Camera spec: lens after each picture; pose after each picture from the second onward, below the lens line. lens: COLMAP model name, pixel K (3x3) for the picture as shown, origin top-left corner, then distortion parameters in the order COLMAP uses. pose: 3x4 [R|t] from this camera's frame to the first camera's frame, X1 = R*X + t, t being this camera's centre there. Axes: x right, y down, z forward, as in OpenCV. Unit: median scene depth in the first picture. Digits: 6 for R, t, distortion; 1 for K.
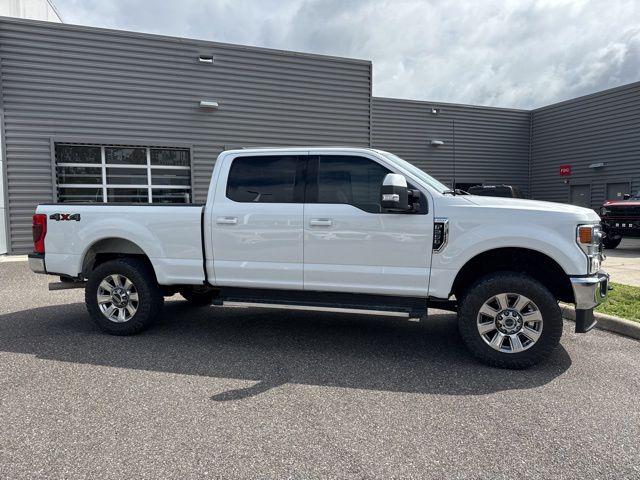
lens RADIAL K [[450.3, 0, 317.8], [0, 450.3, 242.2], [0, 0, 1]] dist [0.074995, -0.104938]
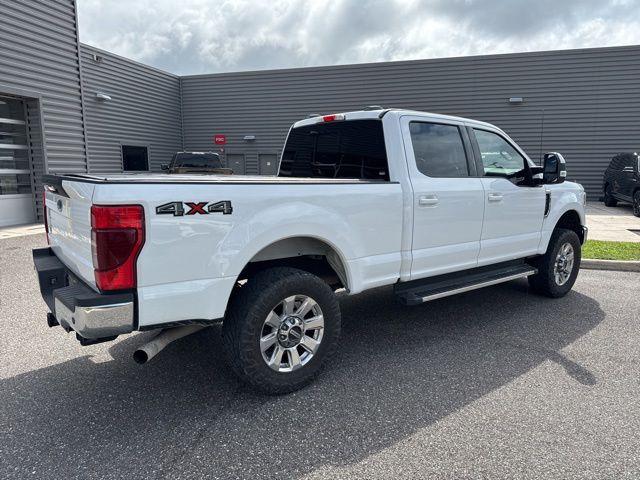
lens RADIAL K [[449.6, 0, 320.0], [0, 449.6, 240.0], [0, 0, 1]] dist [0.020965, -0.002889]
pose [[0.594709, -0.115702, 0.795572, -0.955664], [0.054596, 0.993117, 0.103619, -0.070123], [-0.802085, -0.018188, 0.596932, 0.648667]]
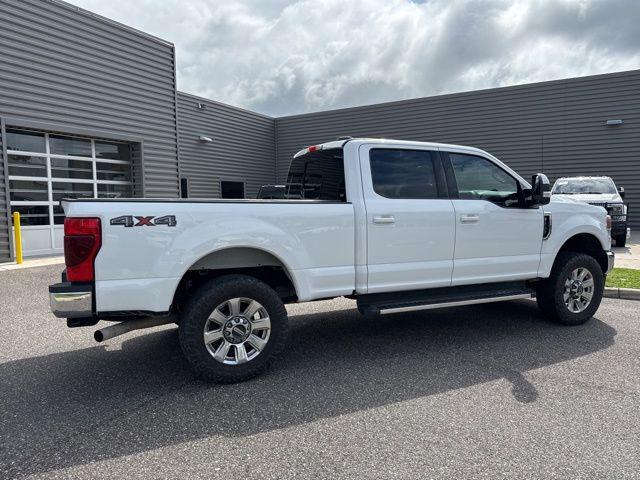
lens RADIAL K [[450.3, 0, 317.8], [0, 450.3, 242.2], [0, 0, 1]] dist [0.074995, -0.104938]
pose [[0.765818, -0.056703, 0.640552, -0.851192], [0.053421, 0.998271, 0.024501, -0.030532], [-0.640834, 0.015455, 0.767524, 0.389533]]
